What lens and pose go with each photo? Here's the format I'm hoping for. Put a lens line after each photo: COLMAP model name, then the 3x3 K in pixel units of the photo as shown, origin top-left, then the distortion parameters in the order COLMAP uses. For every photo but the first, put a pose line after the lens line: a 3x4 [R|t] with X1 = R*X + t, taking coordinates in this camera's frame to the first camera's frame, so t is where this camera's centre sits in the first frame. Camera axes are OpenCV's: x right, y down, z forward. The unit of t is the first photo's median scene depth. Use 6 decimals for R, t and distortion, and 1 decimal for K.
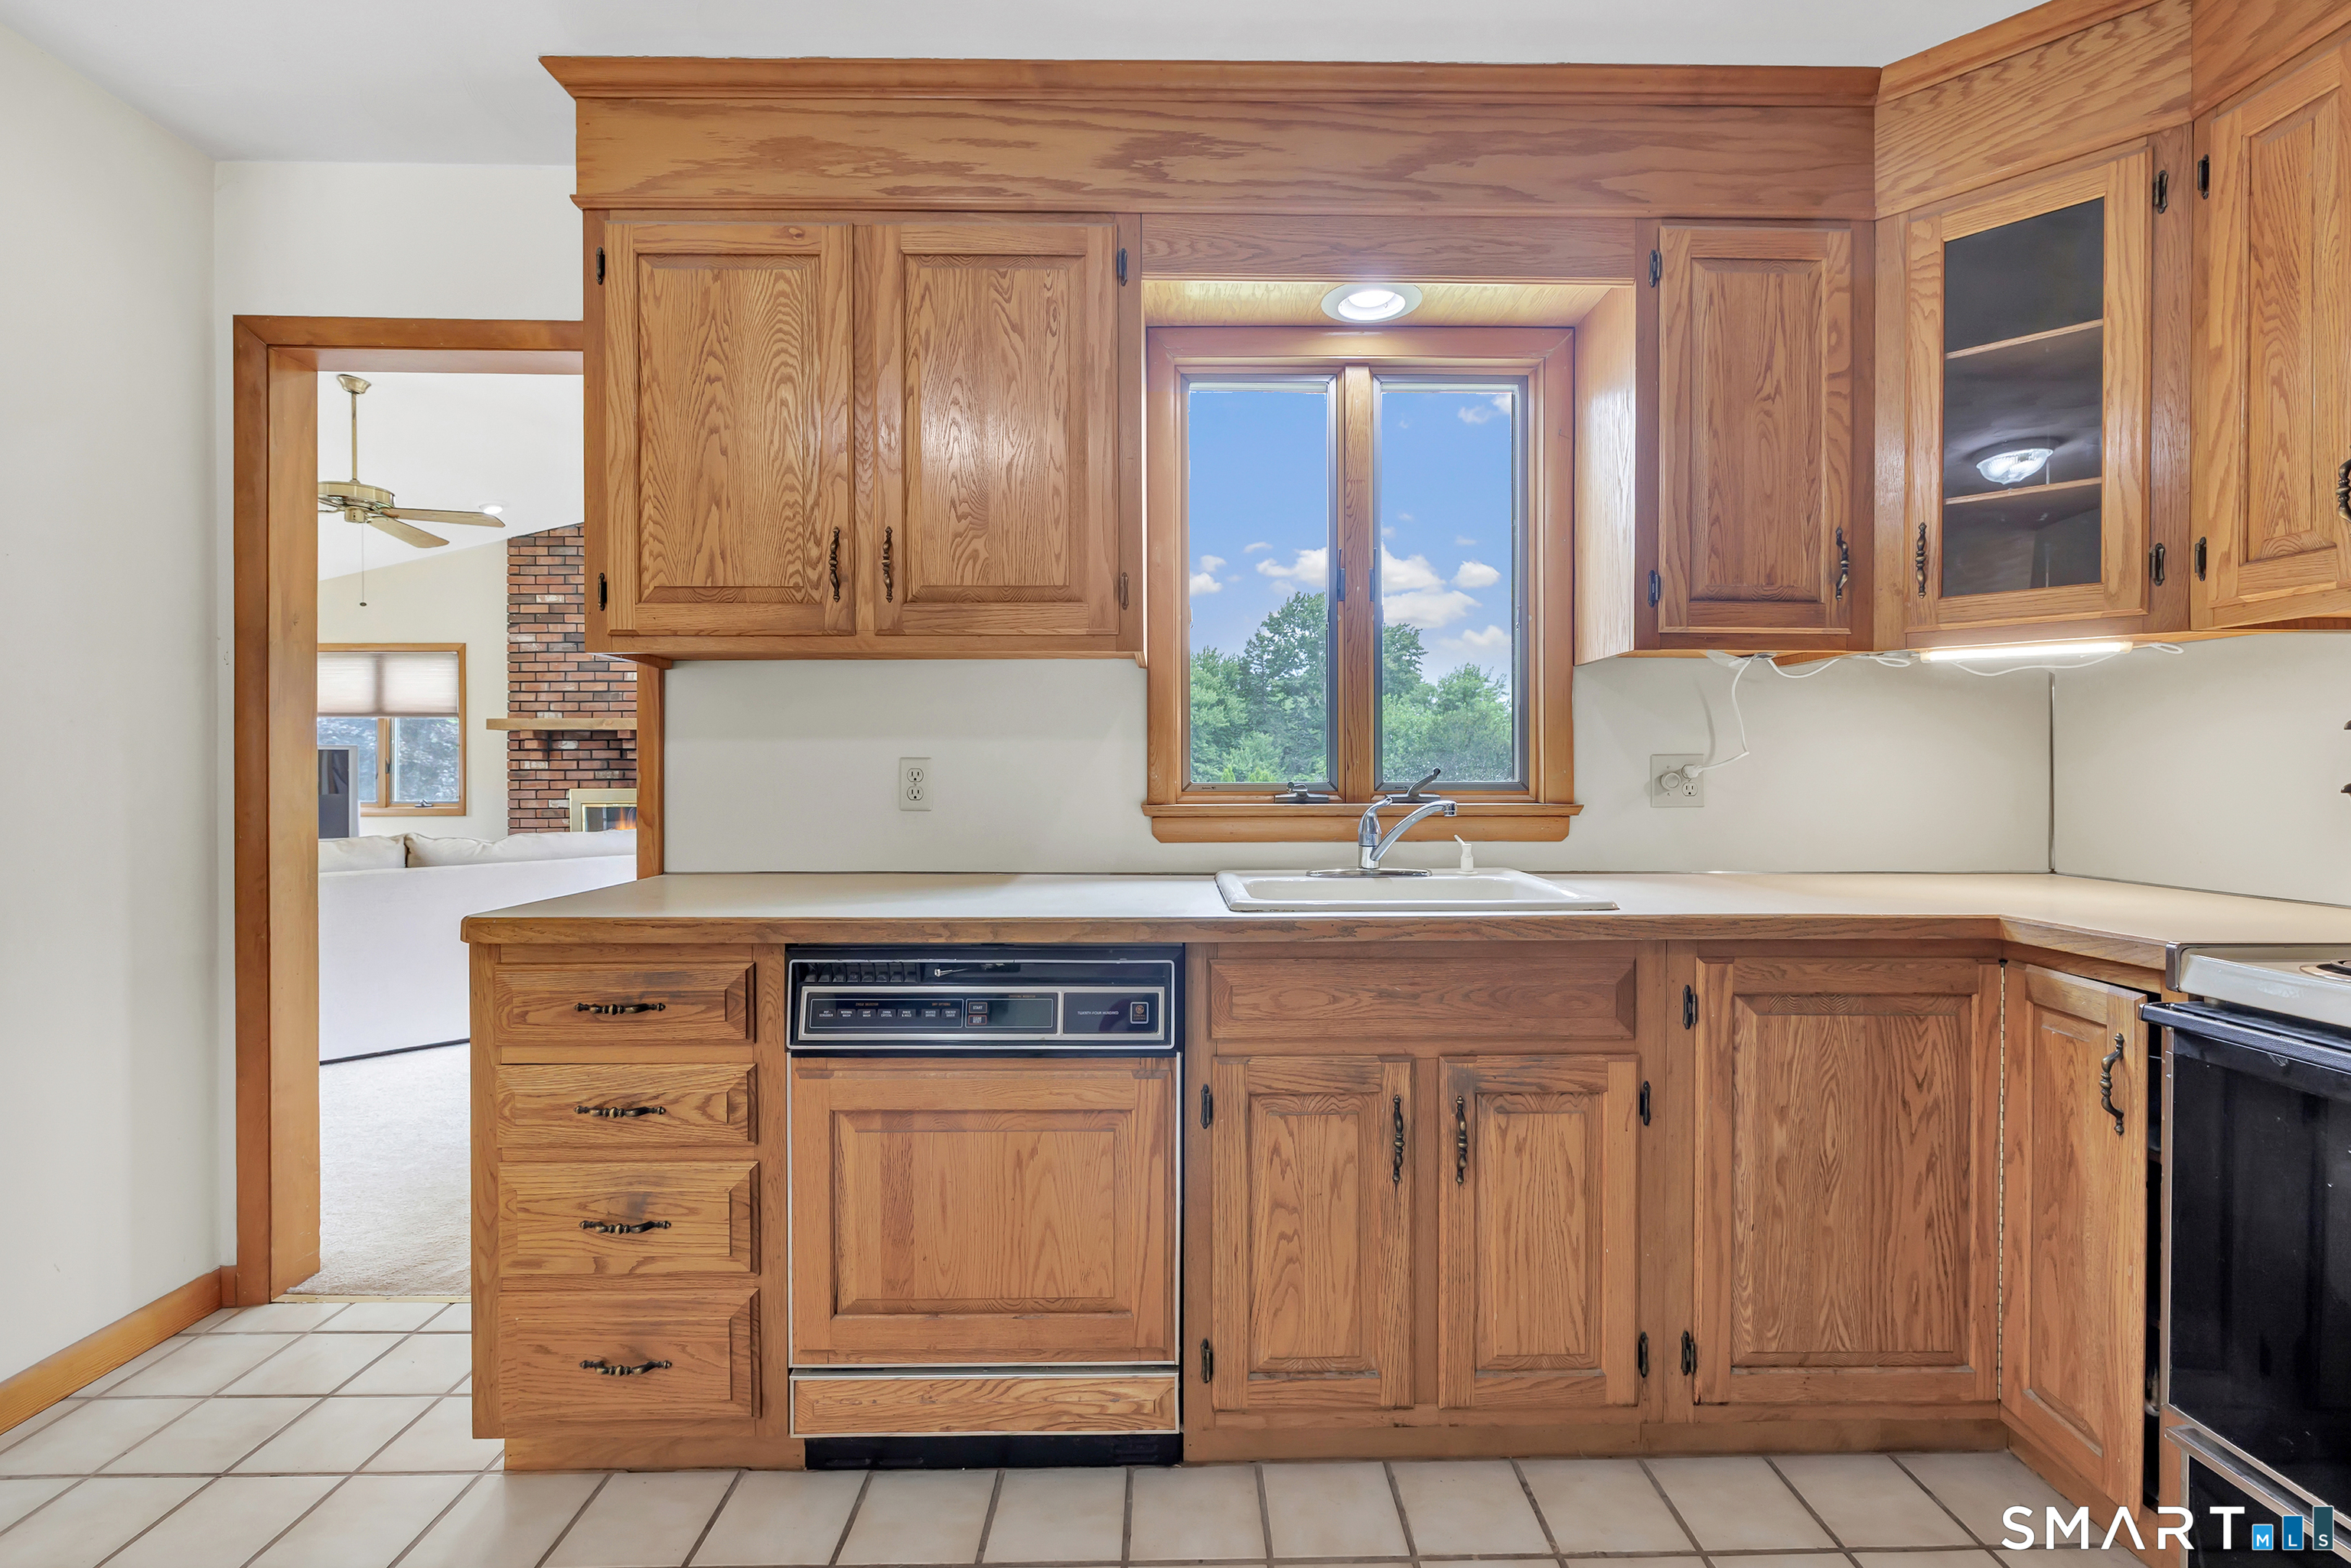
lens RADIAL K [[1164.8, 0, 1222.4], [0, 1164.8, 771.2], [0, 0, 1]] dist [0.002284, -0.000953]
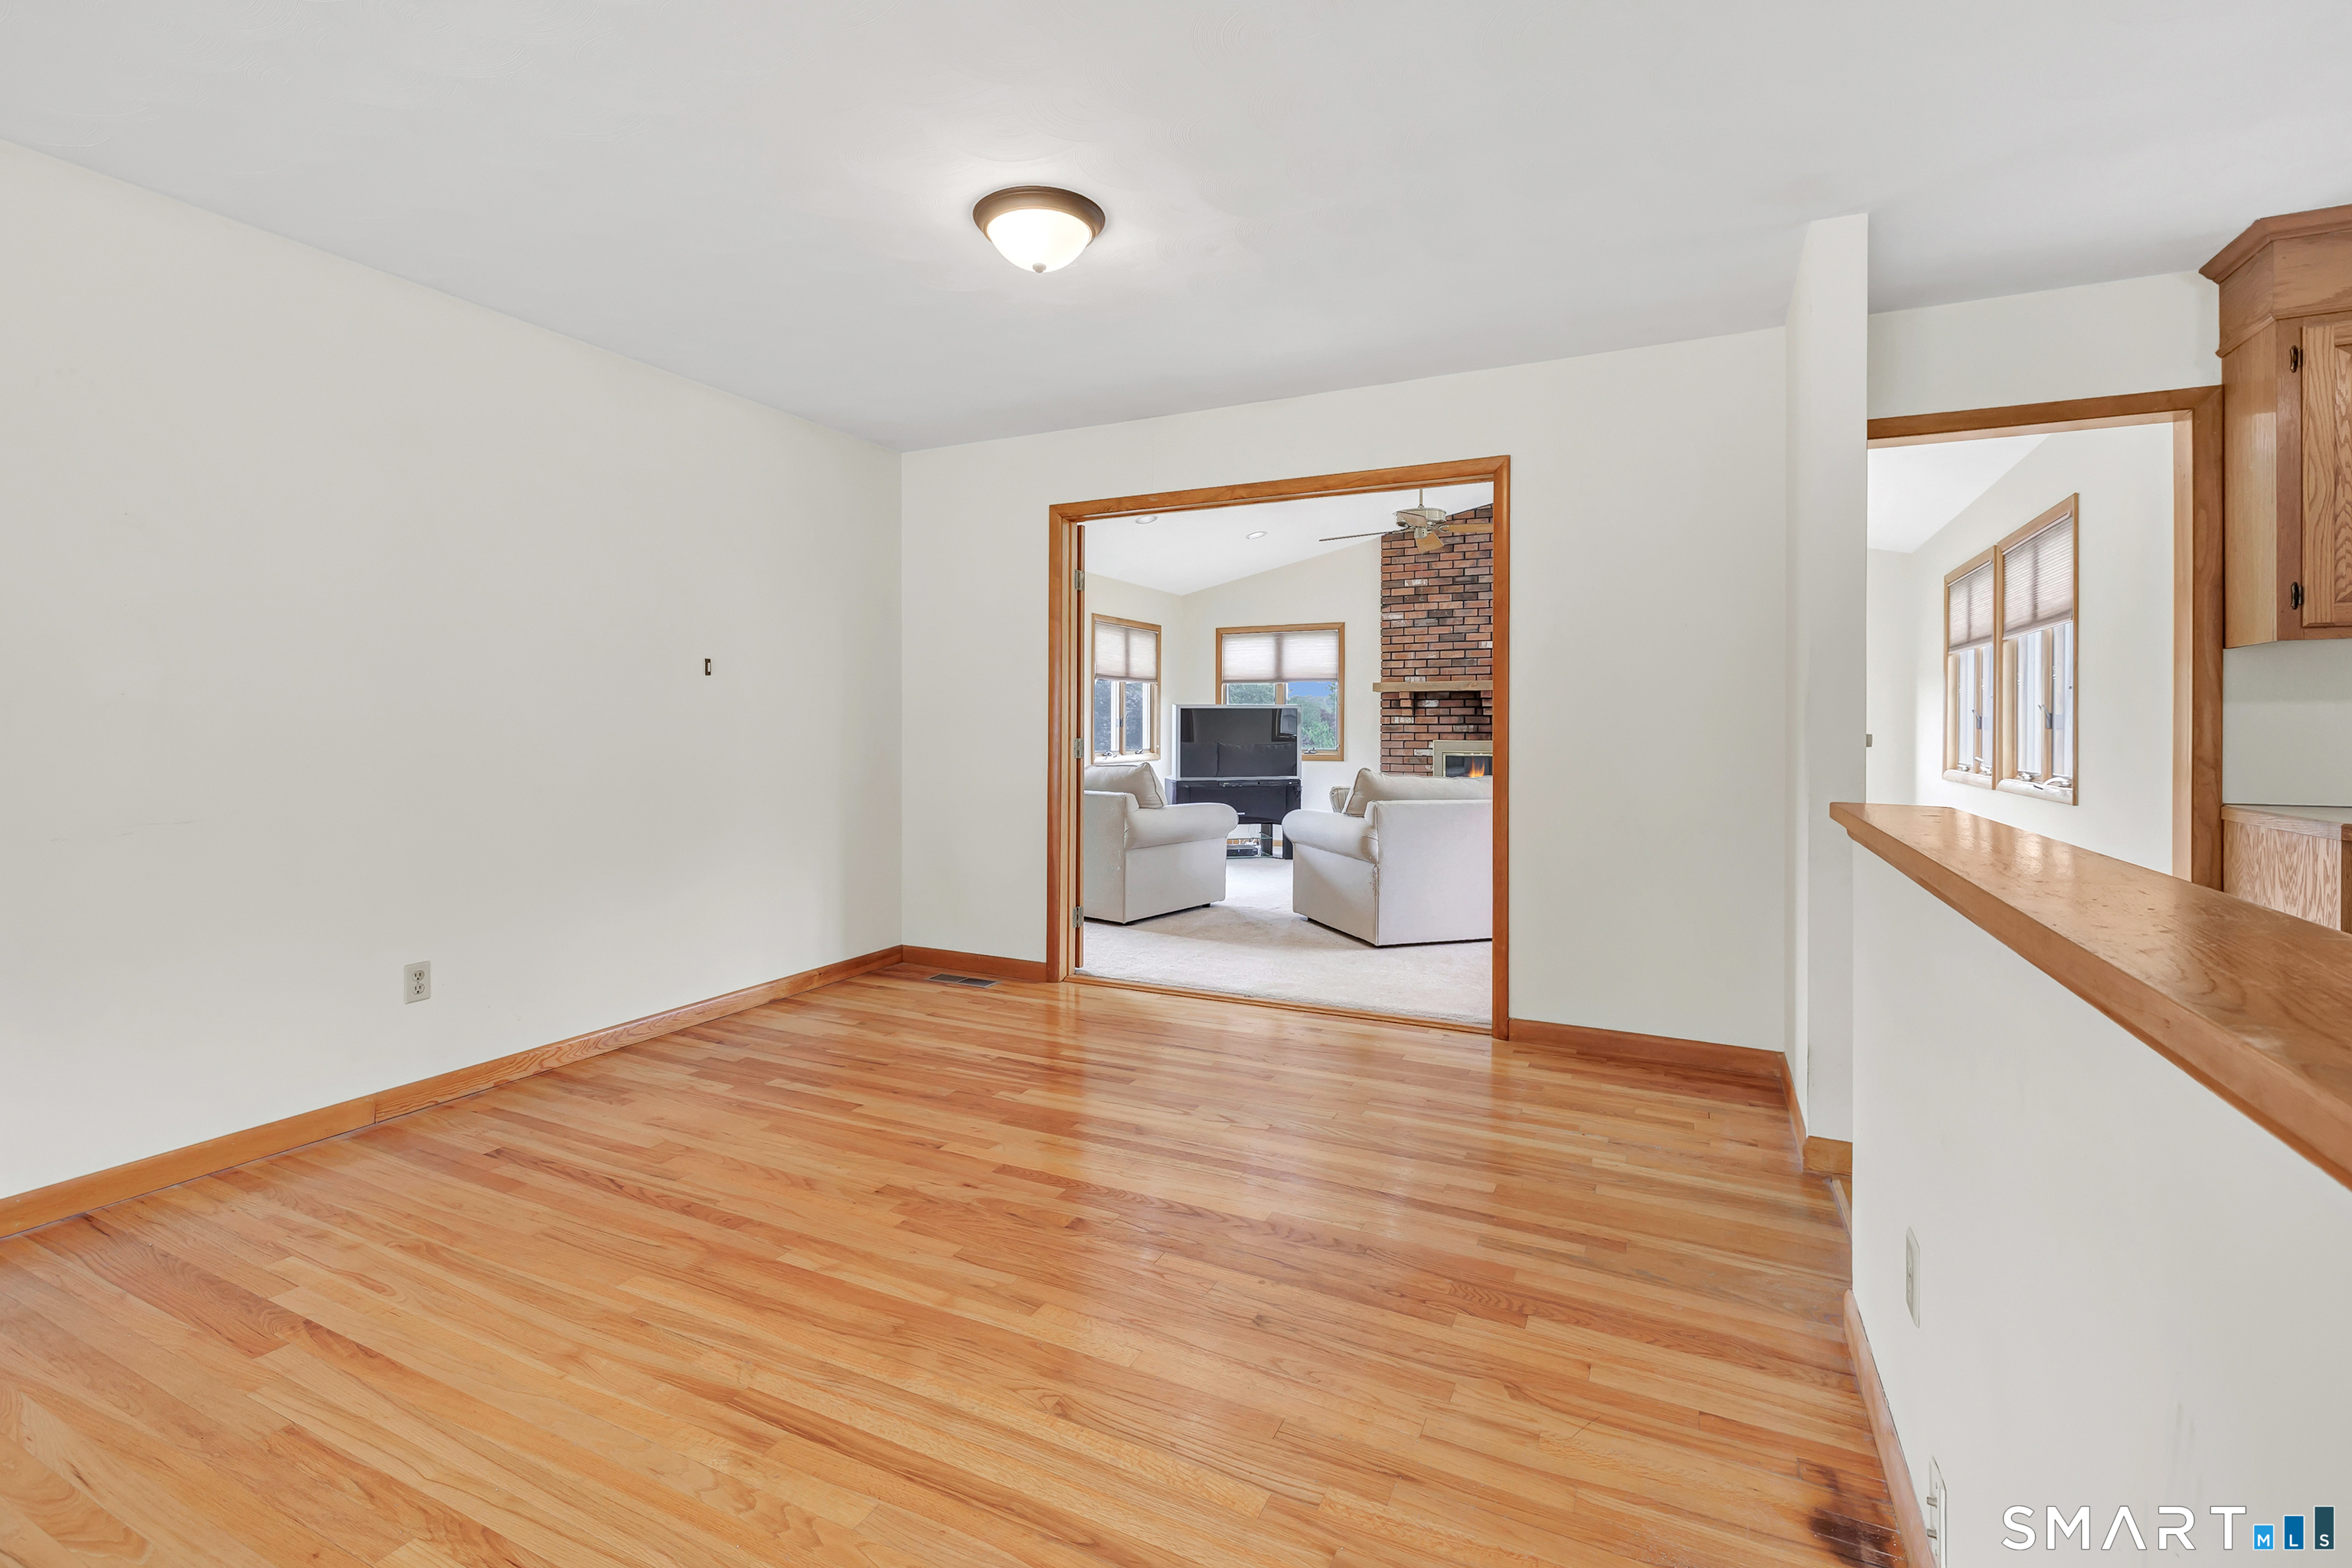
lens RADIAL K [[1165.3, 0, 1083.4], [0, 1165.3, 737.6], [0, 0, 1]] dist [0.002284, -0.000953]
pose [[0.857019, 0.009118, -0.515205, -0.247536], [-0.004168, 0.999933, 0.010764, 0.001306], [0.515269, -0.007078, 0.856999, -0.218367]]
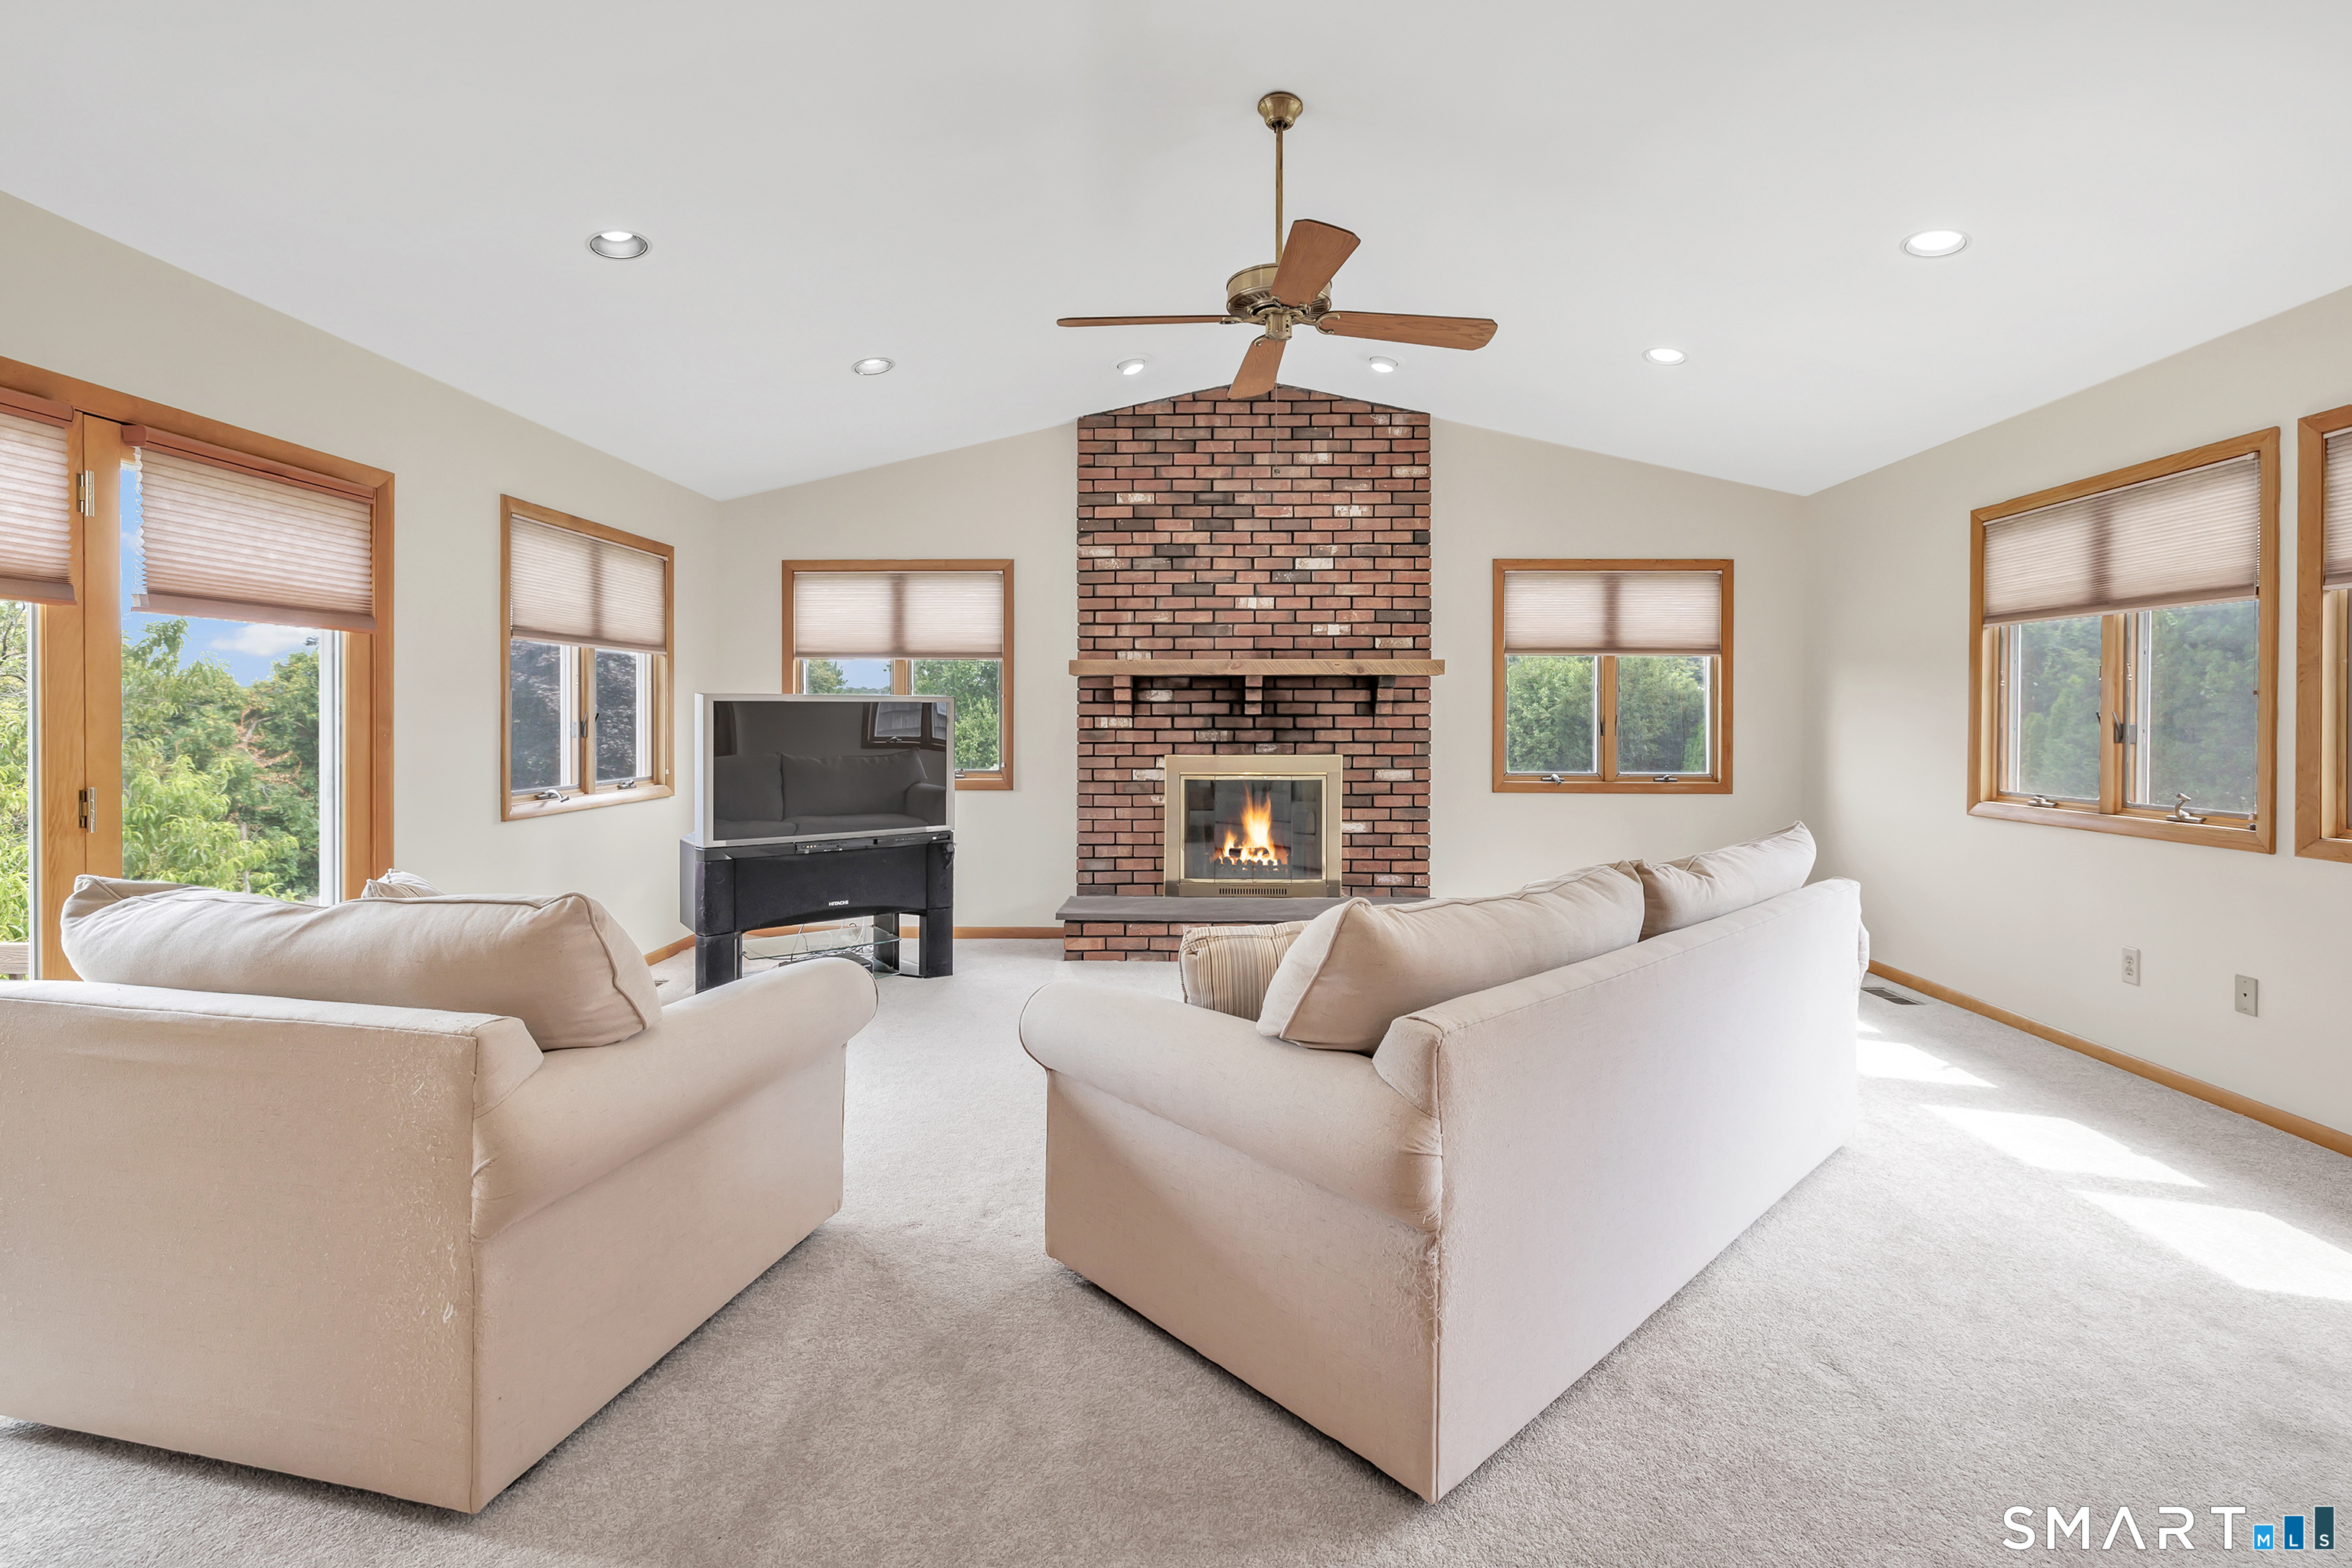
lens RADIAL K [[1165.3, 0, 1249.8], [0, 1165.3, 718.3], [0, 0, 1]] dist [0.002284, -0.000953]
pose [[0.999559, 0.002803, -0.029554, -0.481924], [-0.002851, 0.999995, -0.001590, -0.007083], [0.029549, 0.001674, 0.999562, 0.260806]]
